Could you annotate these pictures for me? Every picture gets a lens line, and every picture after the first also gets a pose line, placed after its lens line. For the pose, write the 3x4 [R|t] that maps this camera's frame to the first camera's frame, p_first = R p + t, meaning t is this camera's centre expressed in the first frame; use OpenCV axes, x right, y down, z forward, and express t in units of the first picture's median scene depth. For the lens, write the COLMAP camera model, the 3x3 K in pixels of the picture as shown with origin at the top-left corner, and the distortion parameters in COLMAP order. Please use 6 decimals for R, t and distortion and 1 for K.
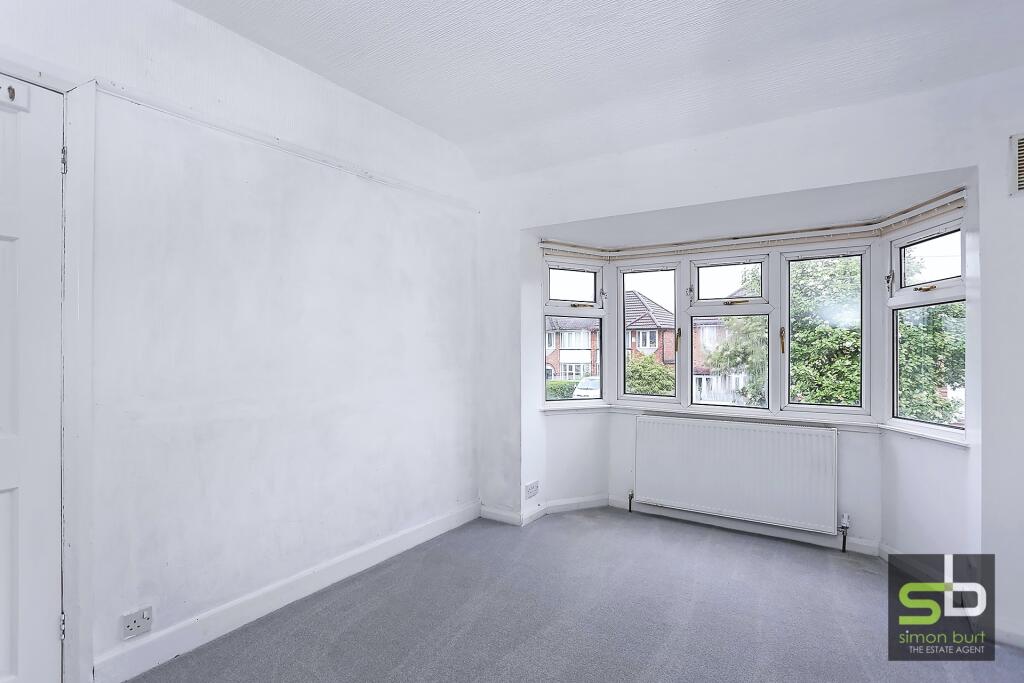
lens RADIAL K [[500.9, 0, 510.4], [0, 500.9, 346.0], [0, 0, 1]] dist [-0.056623, 0.033191]
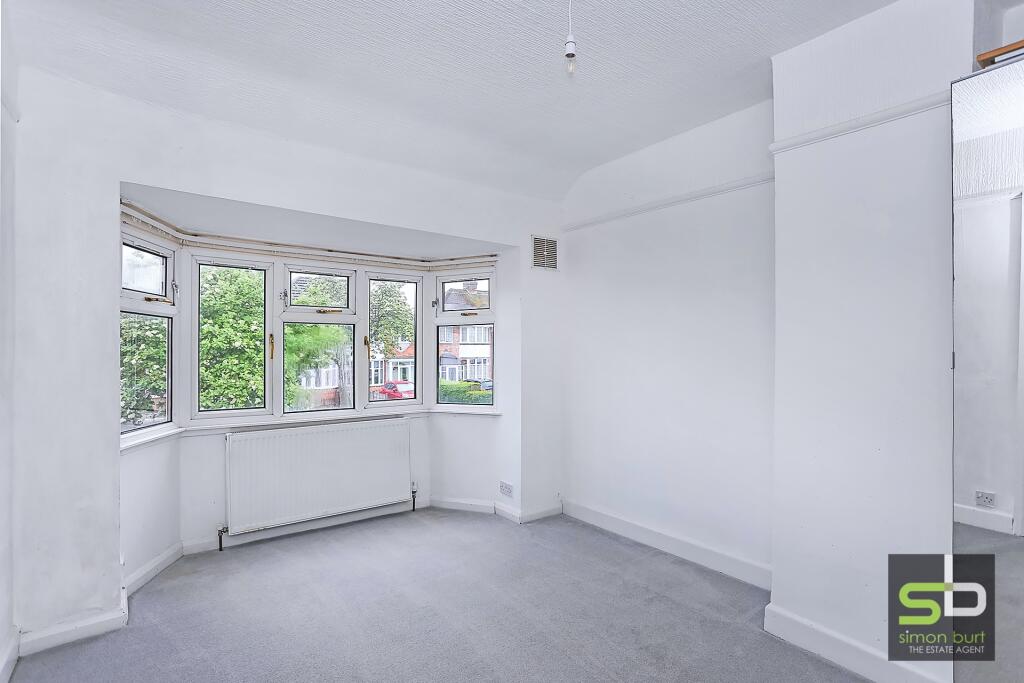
lens RADIAL K [[500.9, 0, 510.4], [0, 500.9, 346.0], [0, 0, 1]] dist [-0.056623, 0.033191]
pose [[0.318329, 0.000268, 0.947980, -0.425619], [-0.006556, 0.999977, 0.001919, -0.018687], [-0.947958, -0.006826, 0.318324, 0.295557]]
